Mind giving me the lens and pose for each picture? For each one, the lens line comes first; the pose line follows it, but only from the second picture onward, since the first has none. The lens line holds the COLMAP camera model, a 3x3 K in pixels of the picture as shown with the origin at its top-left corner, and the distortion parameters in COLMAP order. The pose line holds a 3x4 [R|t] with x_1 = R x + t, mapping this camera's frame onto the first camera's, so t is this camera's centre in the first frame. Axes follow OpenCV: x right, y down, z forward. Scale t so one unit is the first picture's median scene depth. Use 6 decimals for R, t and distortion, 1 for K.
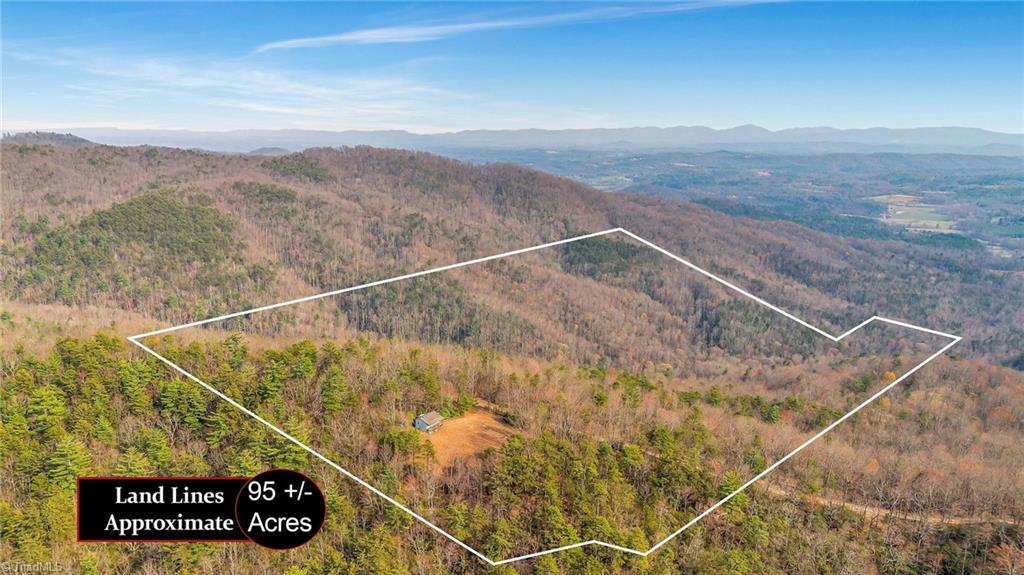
lens RADIAL K [[711.7, 0, 512.0], [0, 711.7, 287.5], [0, 0, 1]] dist [0.049662, -0.063935]
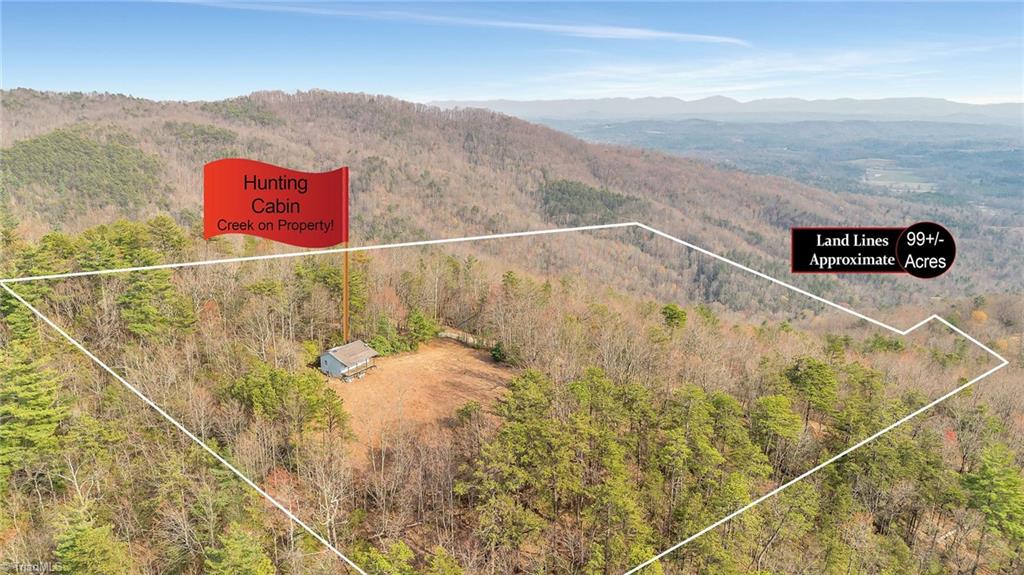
lens RADIAL K [[711.7, 0, 512.0], [0, 711.7, 287.5], [0, 0, 1]] dist [0.049662, -0.063935]
pose [[0.999096, -0.009735, 0.041372, -0.004071], [0.008235, 0.999308, 0.036284, 0.024643], [-0.041697, -0.035911, 0.998485, 0.101020]]
